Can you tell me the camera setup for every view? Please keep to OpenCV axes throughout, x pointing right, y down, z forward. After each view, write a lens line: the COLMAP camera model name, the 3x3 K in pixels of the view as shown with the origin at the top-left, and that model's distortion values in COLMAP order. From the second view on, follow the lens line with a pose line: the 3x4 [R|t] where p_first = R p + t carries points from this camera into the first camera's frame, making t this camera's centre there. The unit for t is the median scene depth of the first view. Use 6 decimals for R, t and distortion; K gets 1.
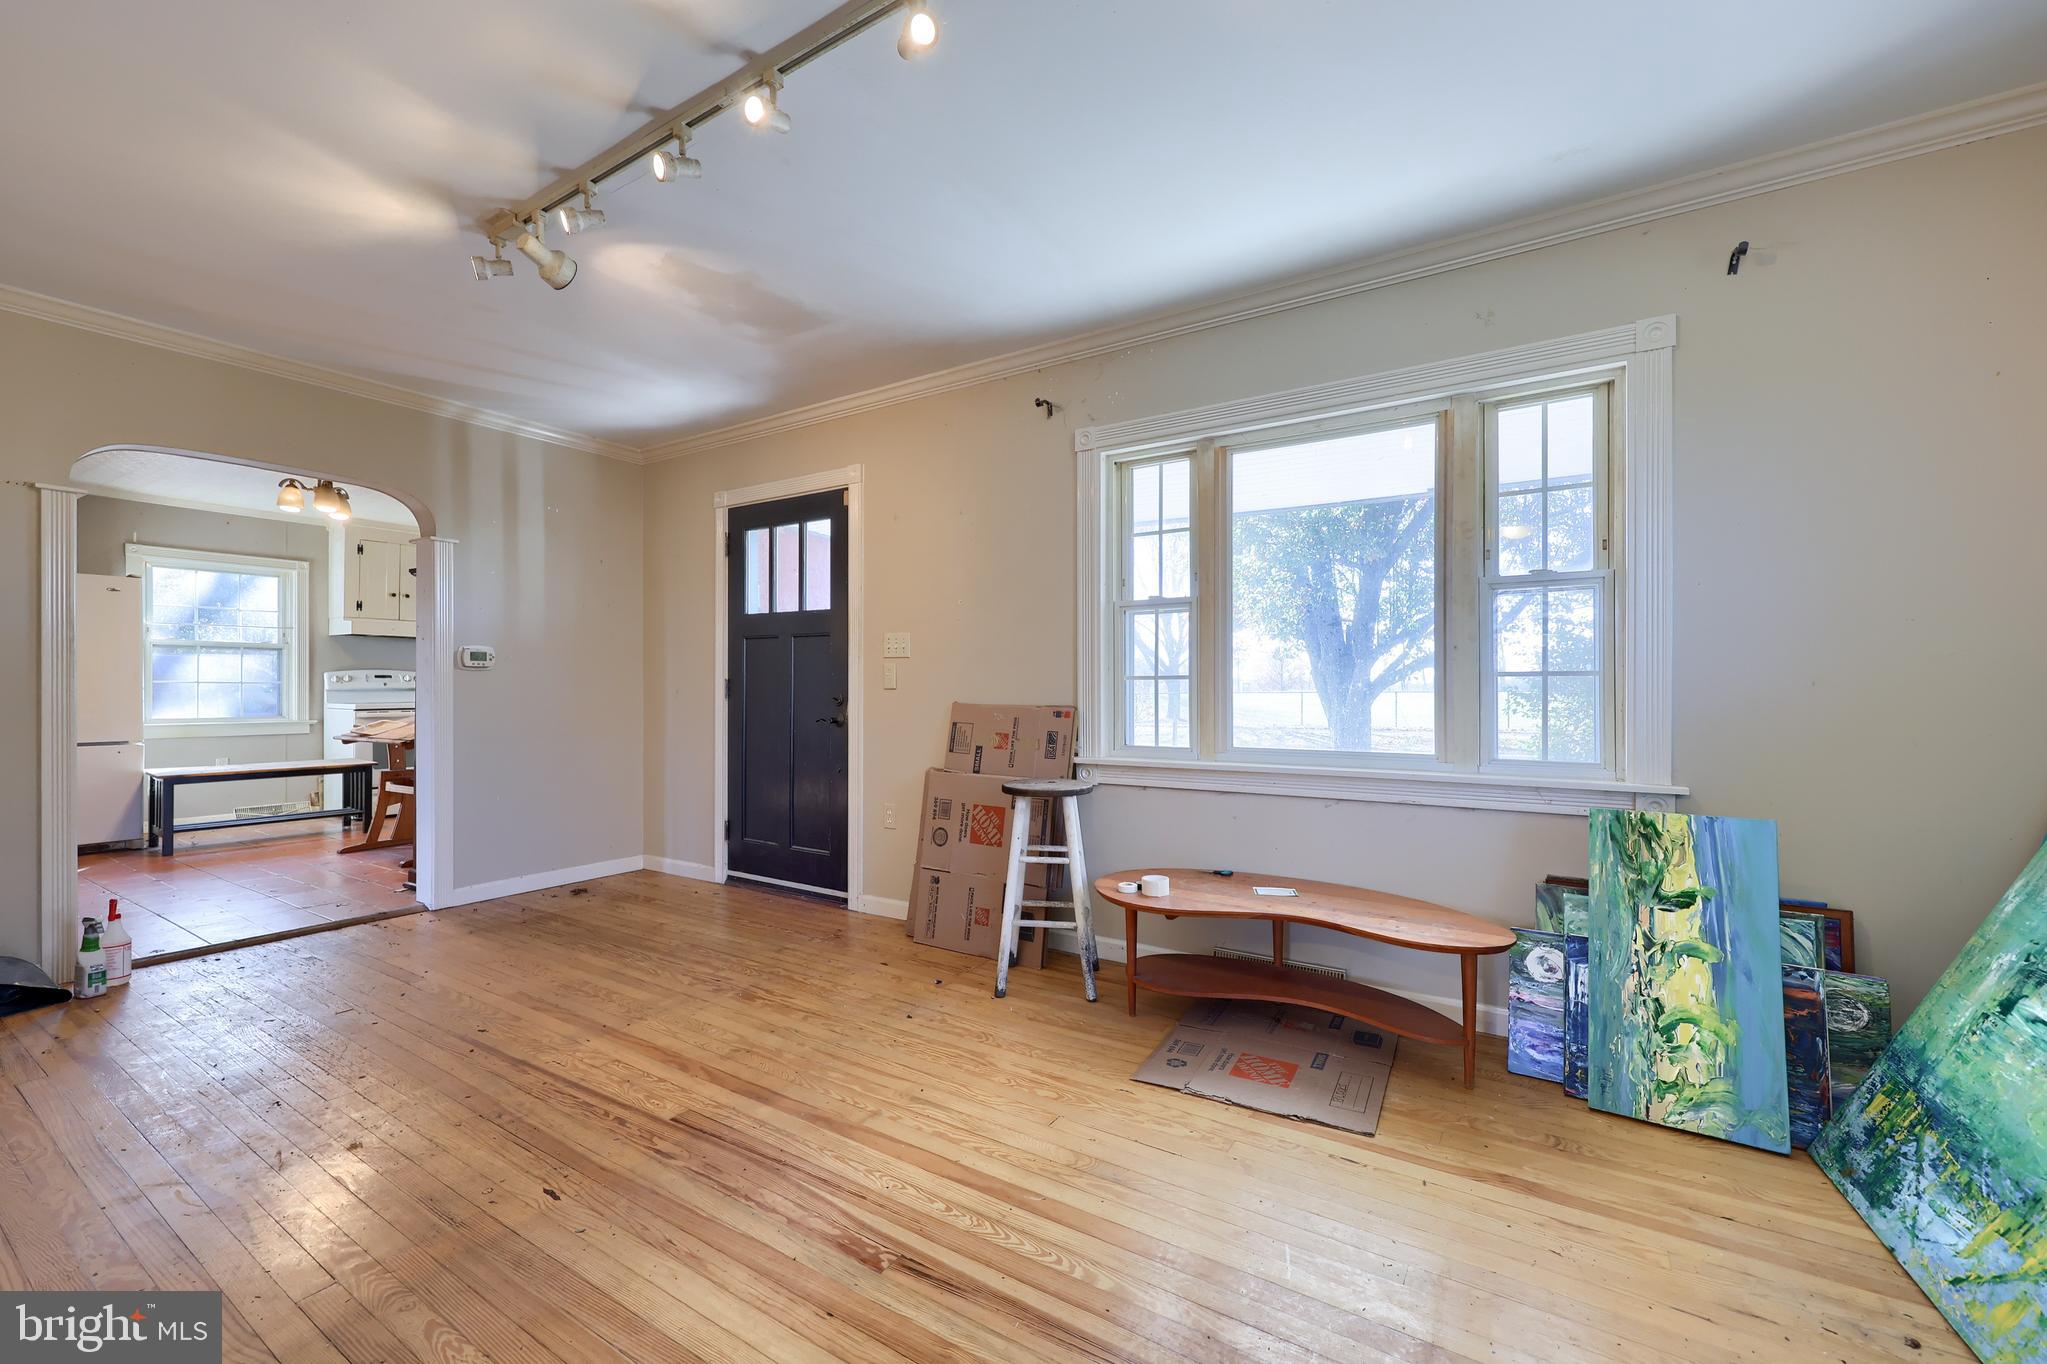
lens RADIAL K [[835.8, 0, 1044.3], [0, 835.8, 689.1], [0, 0, 1]] dist [-0.001133, -0.000061]
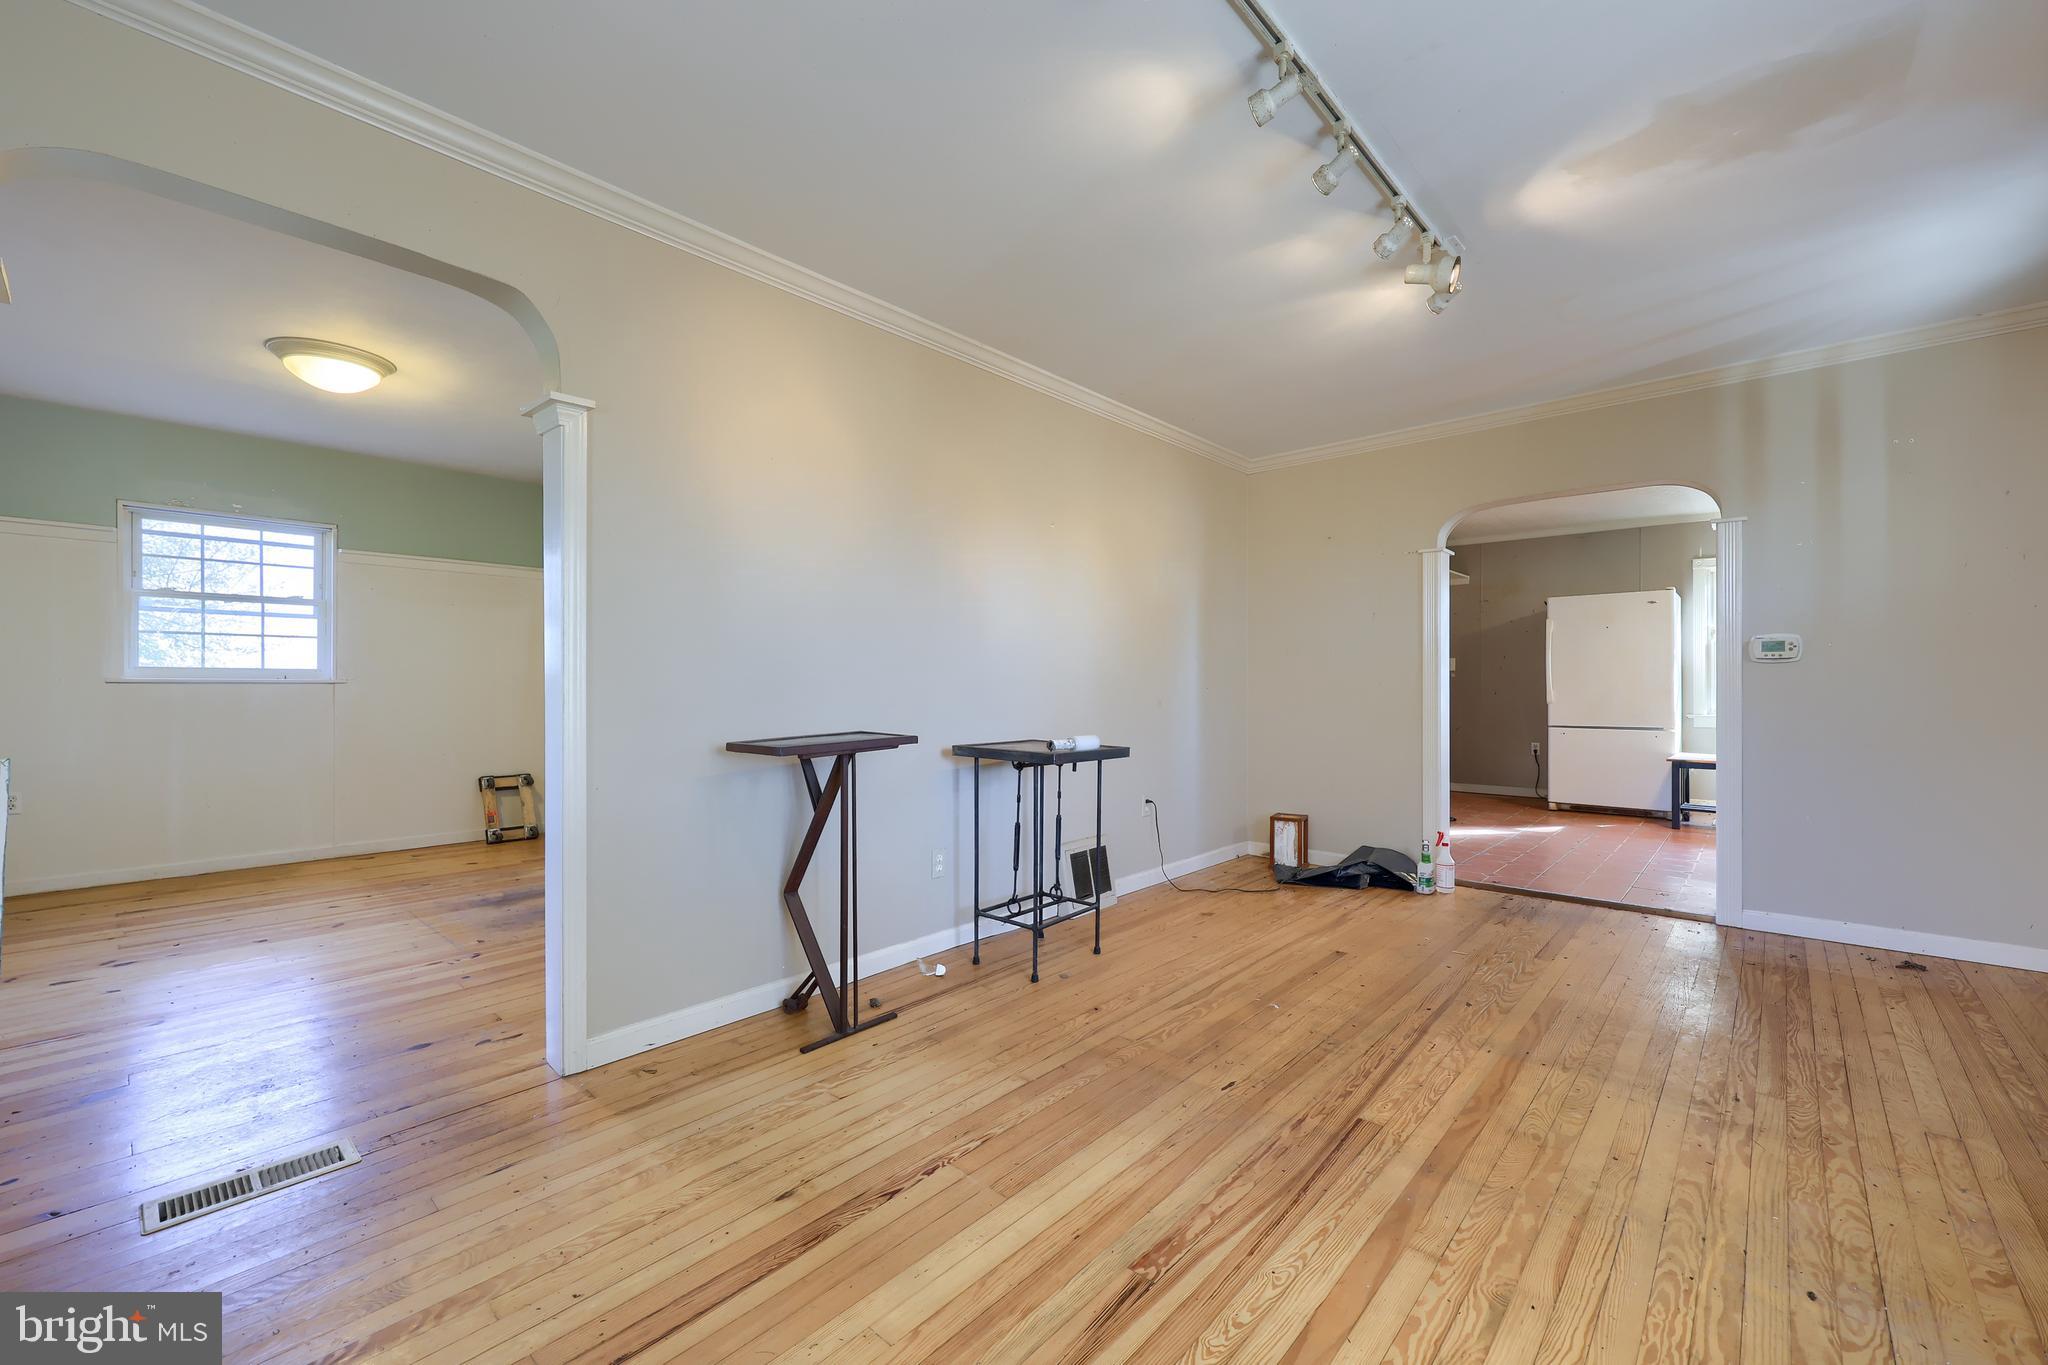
lens RADIAL K [[821.8, 0, 1005.0], [0, 821.8, 688.1], [0, 0, 1]] dist [-0.001747, 0.000110]
pose [[-0.189834, 0.004135, -0.981807, 0.427026], [0.003066, 0.999989, 0.003618, -0.002669], [0.981811, -0.002324, -0.189845, 0.555167]]
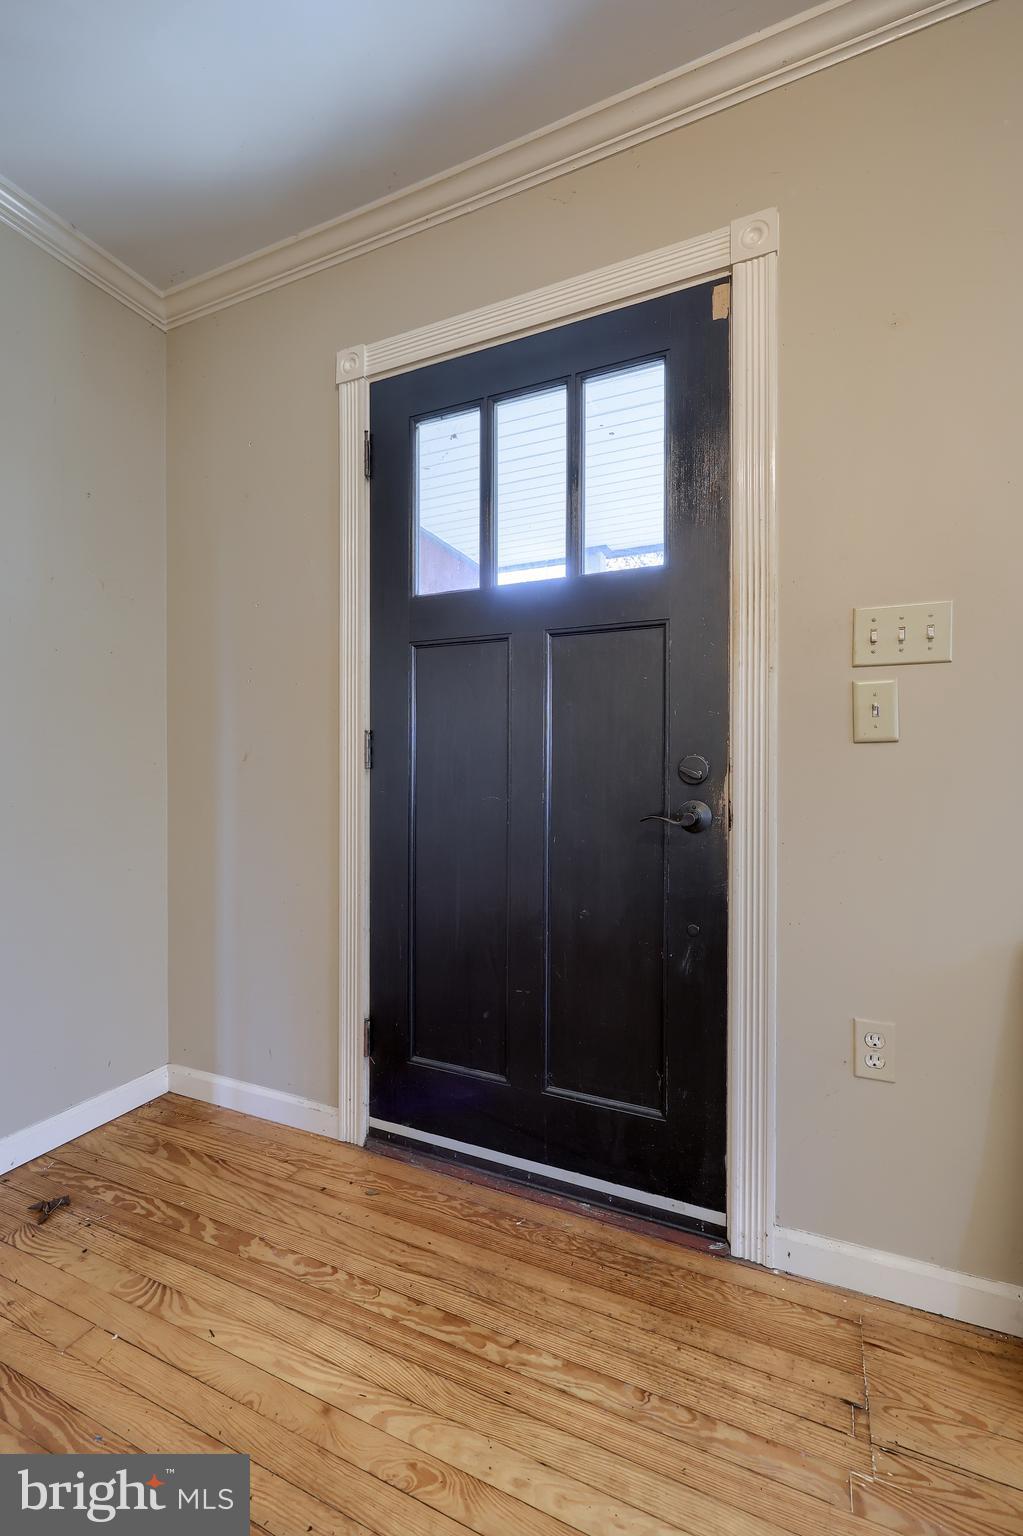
lens RADIAL K [[670.5, 0, 502.7], [0, 670.5, 776.3], [0, 0, 1]] dist [-0.001634, -0.000046]
pose [[0.992213, -0.002569, 0.124525, -0.546819], [0.001889, 0.999983, 0.005578, 0.019477], [-0.124537, -0.005299, 0.992201, 0.933269]]
